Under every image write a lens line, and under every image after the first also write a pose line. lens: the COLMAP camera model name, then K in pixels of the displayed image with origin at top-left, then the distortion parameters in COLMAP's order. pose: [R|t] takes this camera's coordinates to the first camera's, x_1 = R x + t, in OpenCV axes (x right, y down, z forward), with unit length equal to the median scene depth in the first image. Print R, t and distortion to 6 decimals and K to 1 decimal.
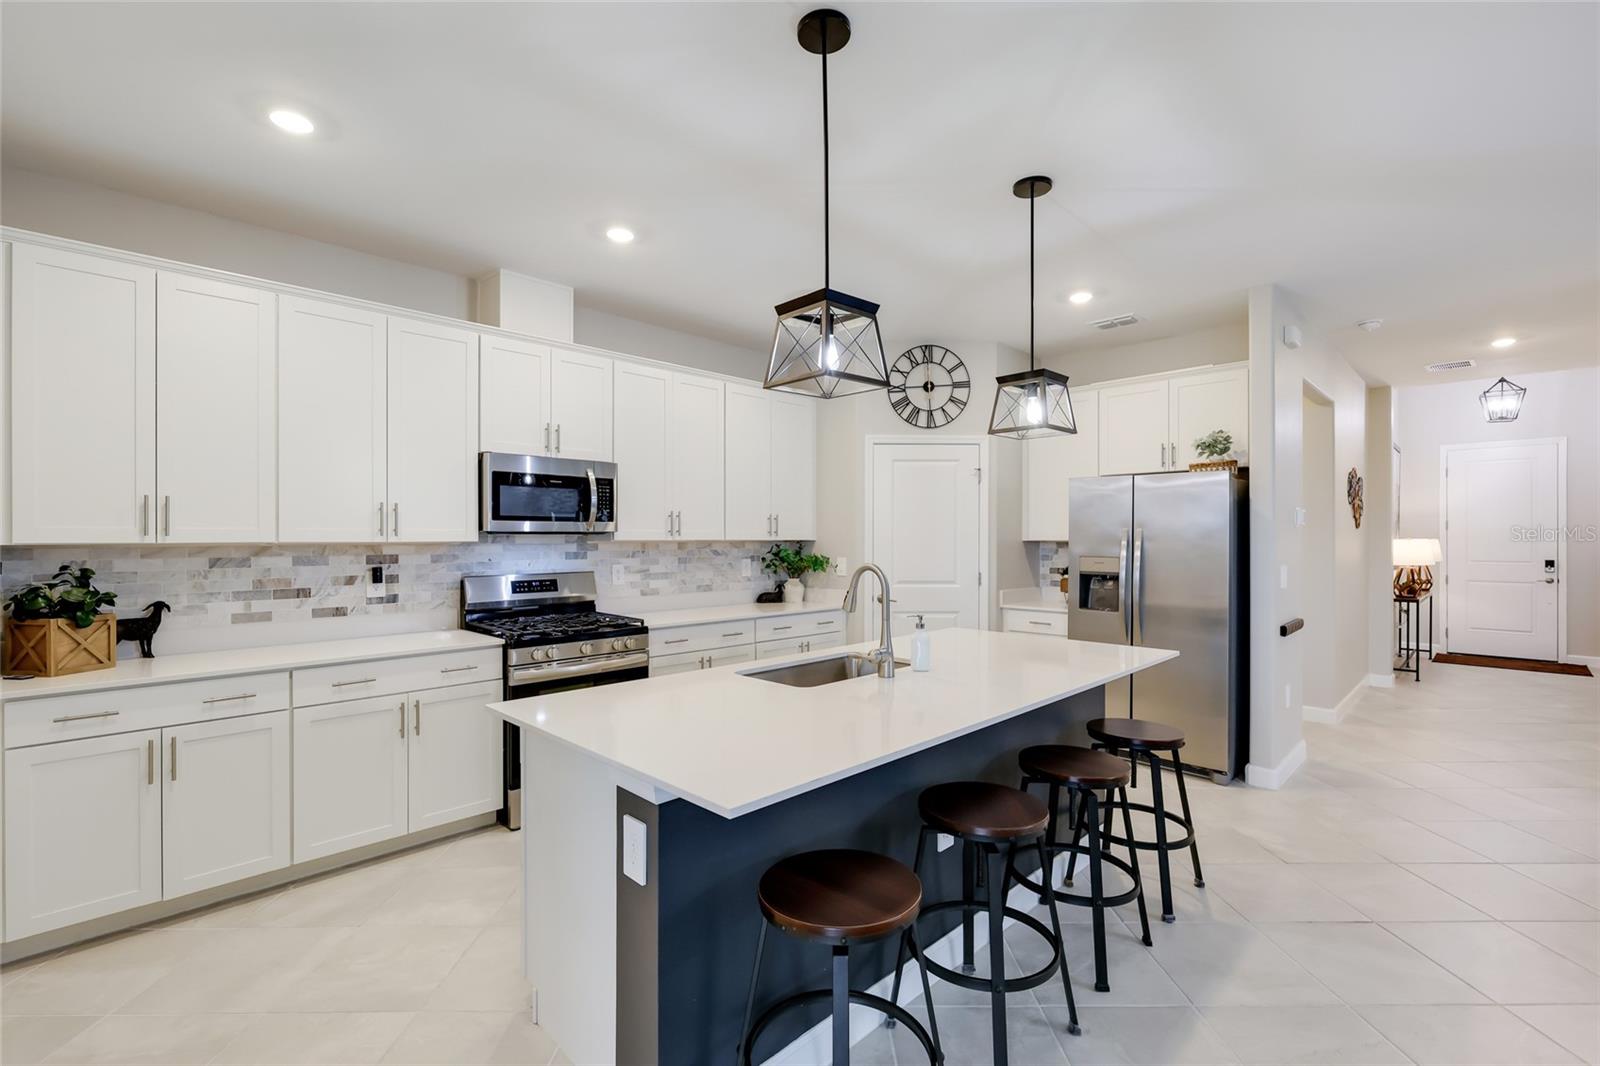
lens RADIAL K [[714.7, 0, 797.9], [0, 714.7, 535.7], [0, 0, 1]] dist [0.000969, 0.000144]
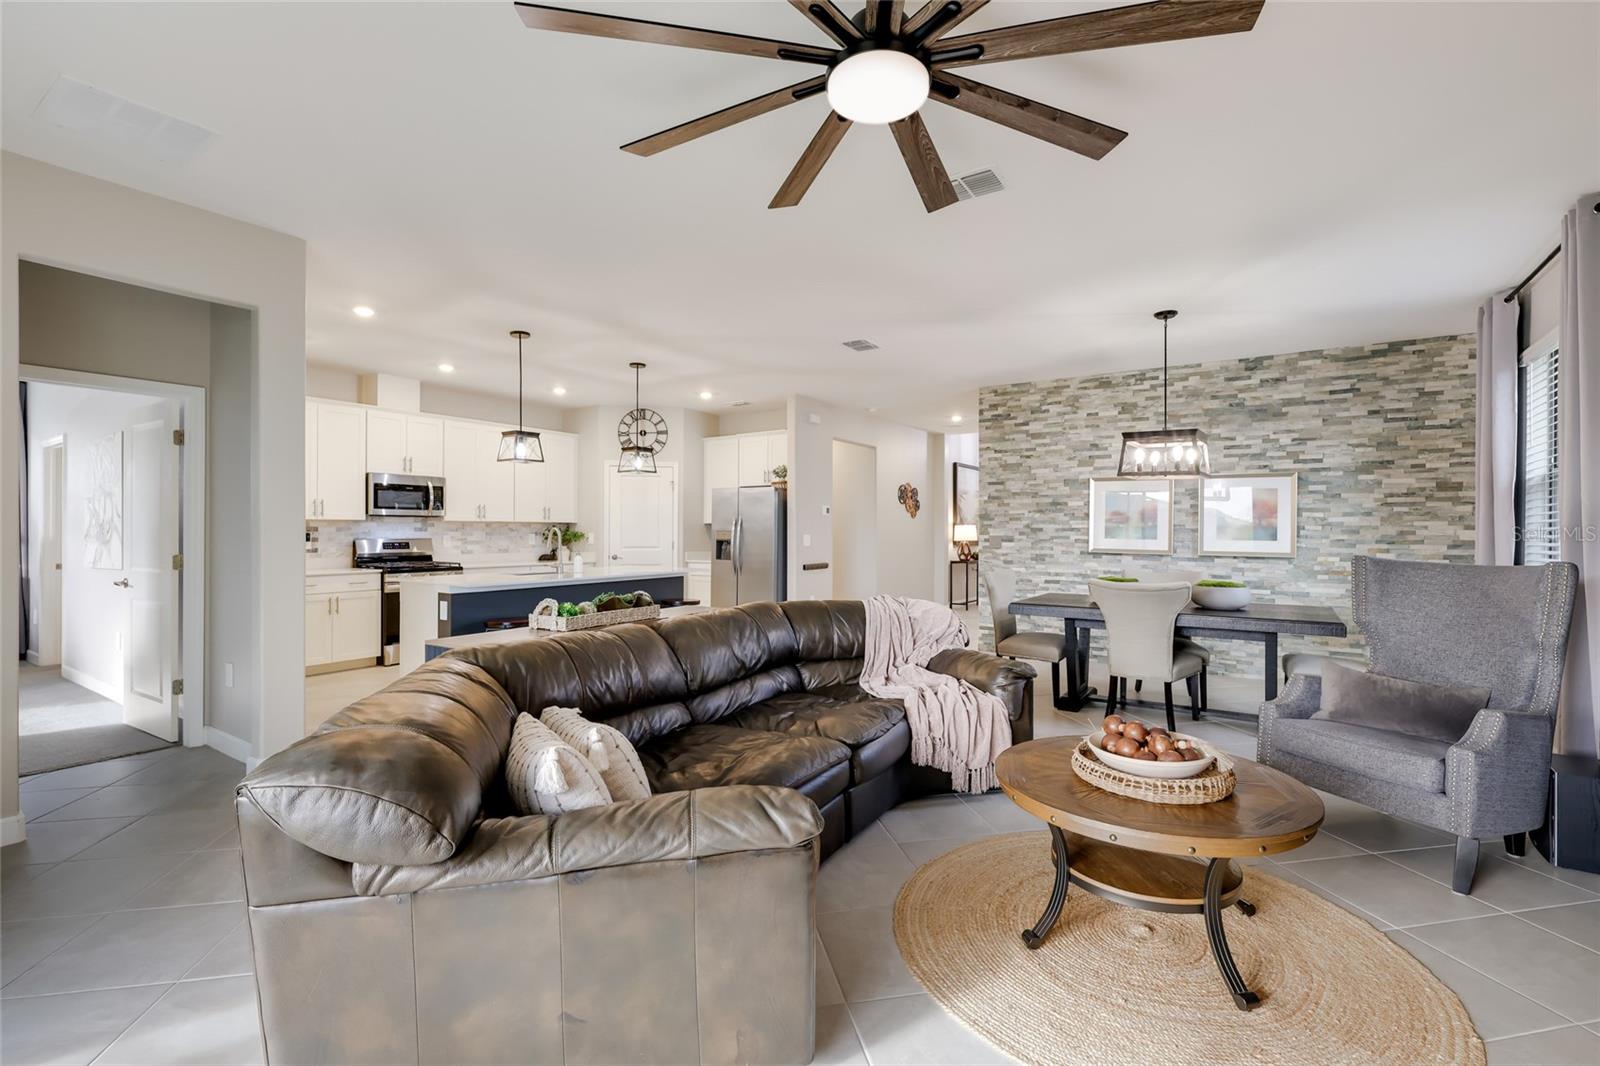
lens RADIAL K [[714.7, 0, 797.5], [0, 714.7, 526.1], [0, 0, 1]] dist [0.000969, 0.000144]
pose [[0.981497, 0.003890, 0.191436, 0.275384], [-0.003493, 0.999991, -0.002411, 0.022087], [-0.191444, 0.001698, 0.981502, -0.946618]]
